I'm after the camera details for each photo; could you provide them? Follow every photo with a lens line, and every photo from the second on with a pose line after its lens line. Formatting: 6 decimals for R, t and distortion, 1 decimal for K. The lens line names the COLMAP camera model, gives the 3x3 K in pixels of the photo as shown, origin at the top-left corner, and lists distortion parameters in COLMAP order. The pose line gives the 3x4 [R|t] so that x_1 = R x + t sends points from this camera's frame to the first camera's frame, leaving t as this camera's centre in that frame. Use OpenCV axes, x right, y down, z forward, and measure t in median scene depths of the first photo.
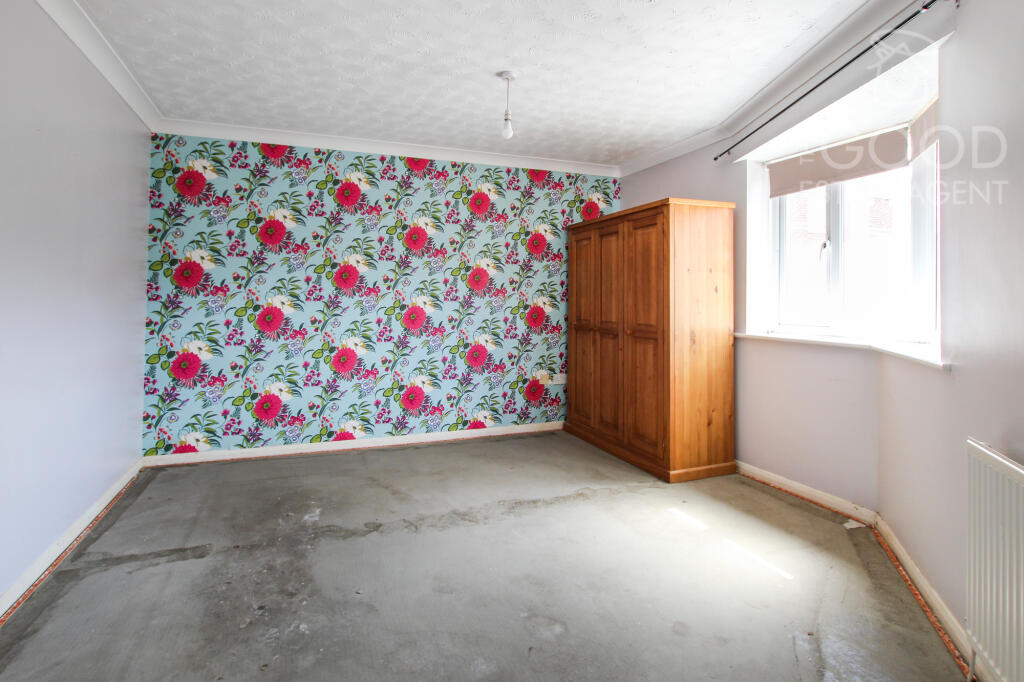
lens RADIAL K [[531.6, 0, 510.7], [0, 531.6, 261.8], [0, 0, 1]] dist [-0.003407, -0.000441]
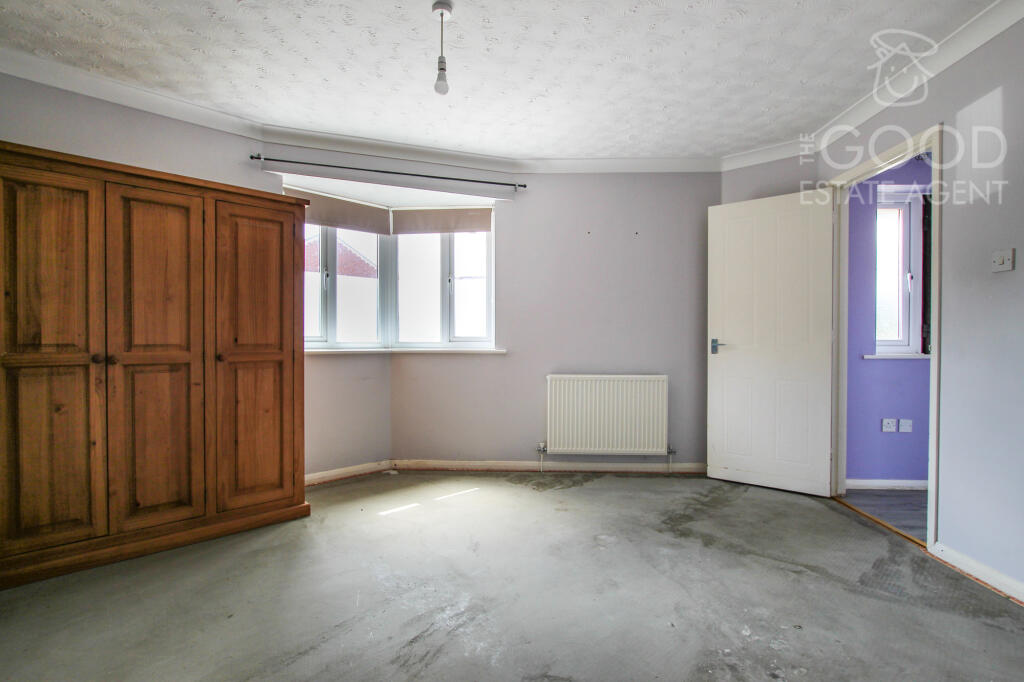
lens RADIAL K [[497.5, 0, 497.3], [0, 497.5, 341.4], [0, 0, 1]] dist [-0.009993, 0.000529]
pose [[-0.383504, -0.010230, 0.923483, -0.614256], [-0.071553, 0.997262, -0.018667, 0.110672], [-0.920763, -0.073237, -0.383186, 1.053436]]
